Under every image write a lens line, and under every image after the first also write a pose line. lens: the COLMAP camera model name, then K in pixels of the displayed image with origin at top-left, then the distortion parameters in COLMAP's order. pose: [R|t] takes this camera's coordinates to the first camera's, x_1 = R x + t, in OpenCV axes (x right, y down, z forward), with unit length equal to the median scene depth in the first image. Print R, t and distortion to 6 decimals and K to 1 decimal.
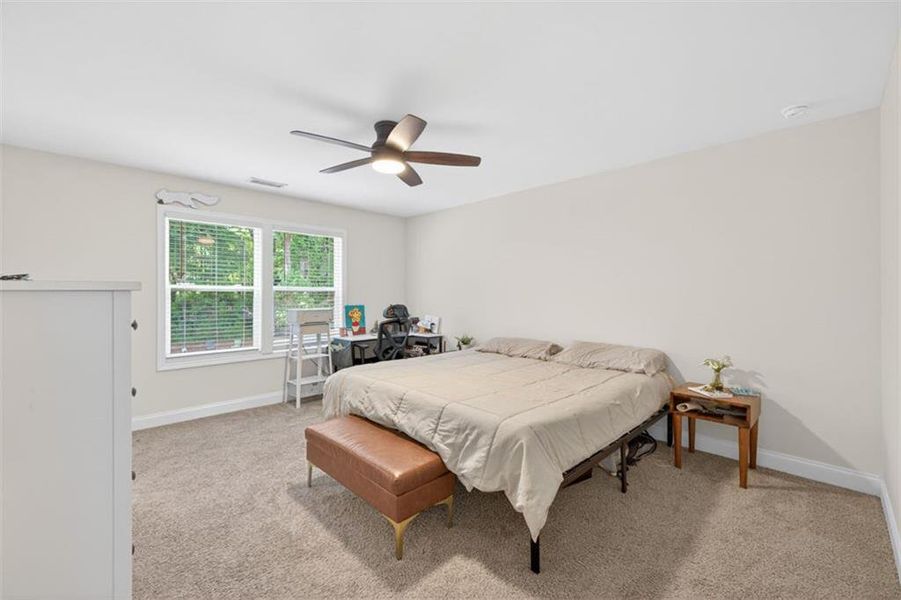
lens RADIAL K [[379.0, 0, 448.0], [0, 379.0, 297.6], [0, 0, 1]] dist [0.007792, -0.000347]
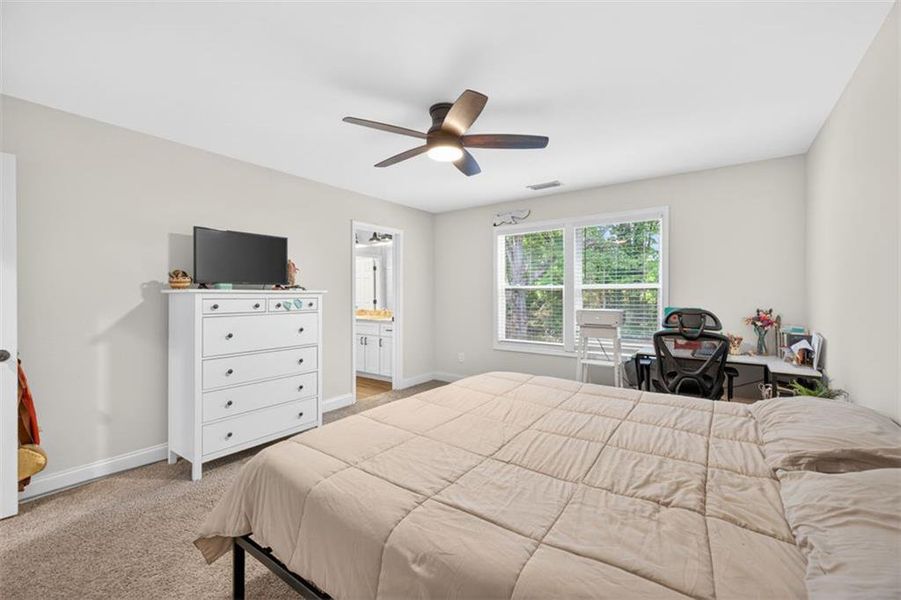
lens RADIAL K [[370.3, 0, 451.7], [0, 370.3, 297.2], [0, 0, 1]] dist [-0.001229, -0.000119]
pose [[0.170706, 0.007388, -0.985294, 0.484272], [-0.012817, 0.999904, 0.005276, 0.001525], [0.985239, 0.011728, 0.170784, 0.581065]]
